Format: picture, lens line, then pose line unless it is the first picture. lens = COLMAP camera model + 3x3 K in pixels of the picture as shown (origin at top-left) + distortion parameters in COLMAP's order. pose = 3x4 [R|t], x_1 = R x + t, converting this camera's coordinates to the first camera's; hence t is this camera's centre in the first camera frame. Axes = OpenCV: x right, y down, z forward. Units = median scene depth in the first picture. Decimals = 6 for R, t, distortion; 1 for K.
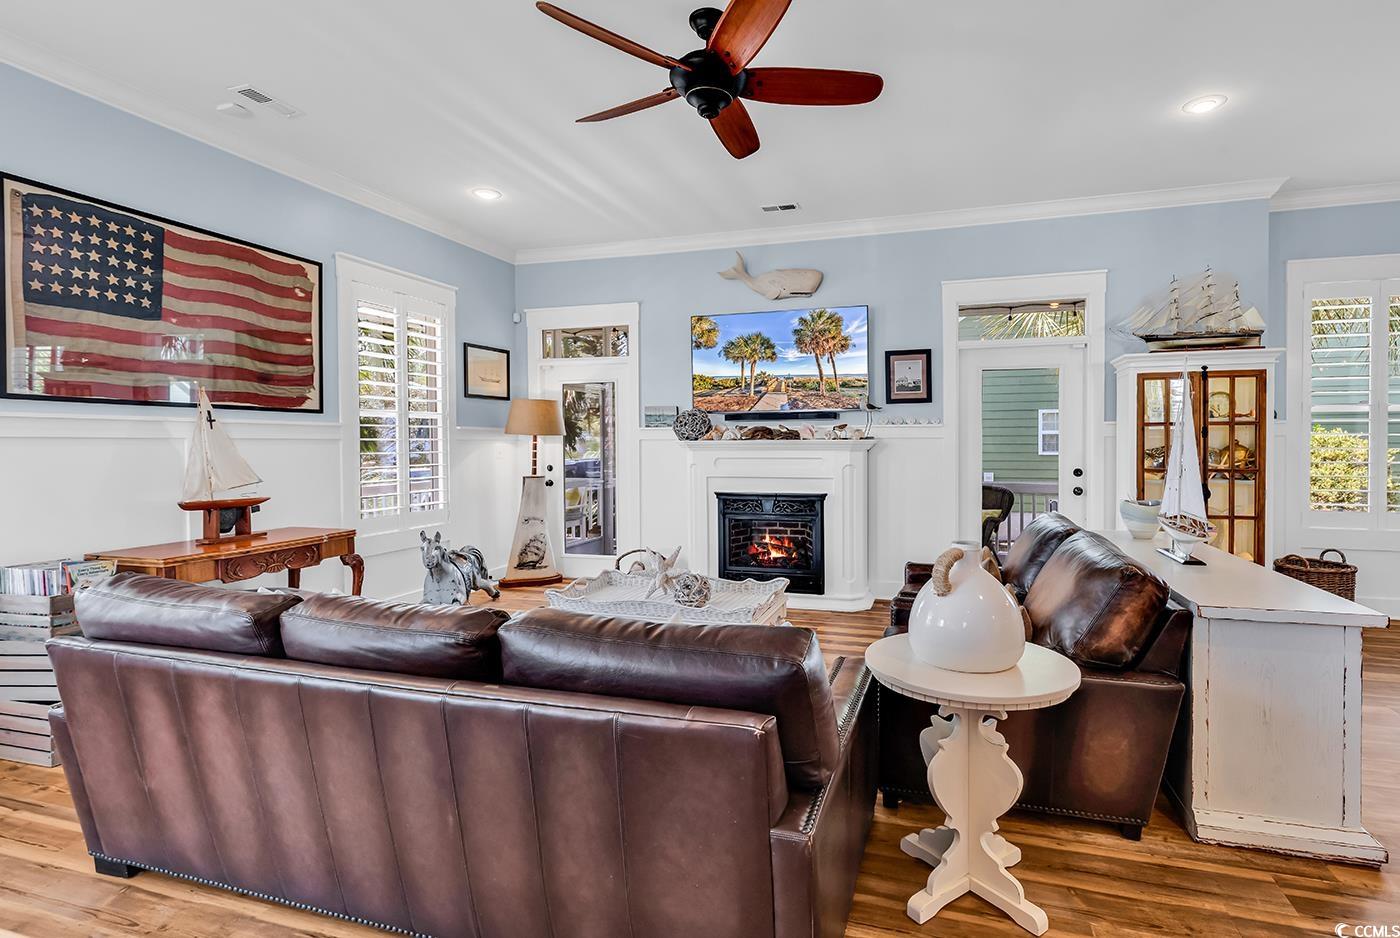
lens RADIAL K [[685.7, 0, 739.4], [0, 685.7, 441.9], [0, 0, 1]] dist [0.015429, -0.000449]
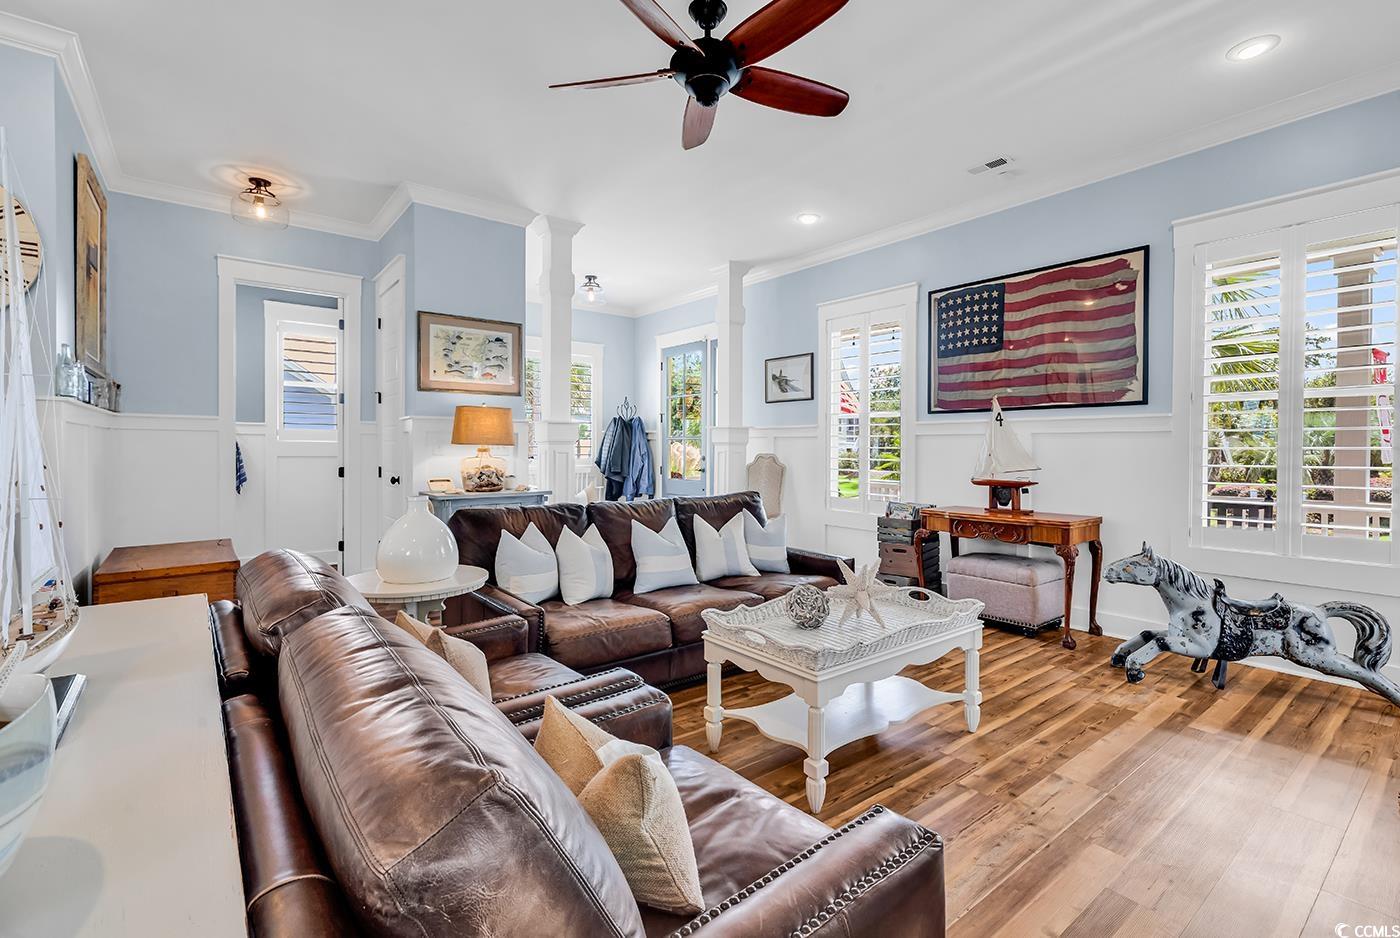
lens RADIAL K [[668.7, 0, 696.2], [0, 668.7, 461.2], [0, 0, 1]] dist [0.002958, 0.000694]
pose [[-0.587339, 0.019267, -0.809112, 0.622762], [0.002050, 0.999749, 0.022318, 0.018622], [0.809339, 0.011449, -0.587231, 1.281374]]
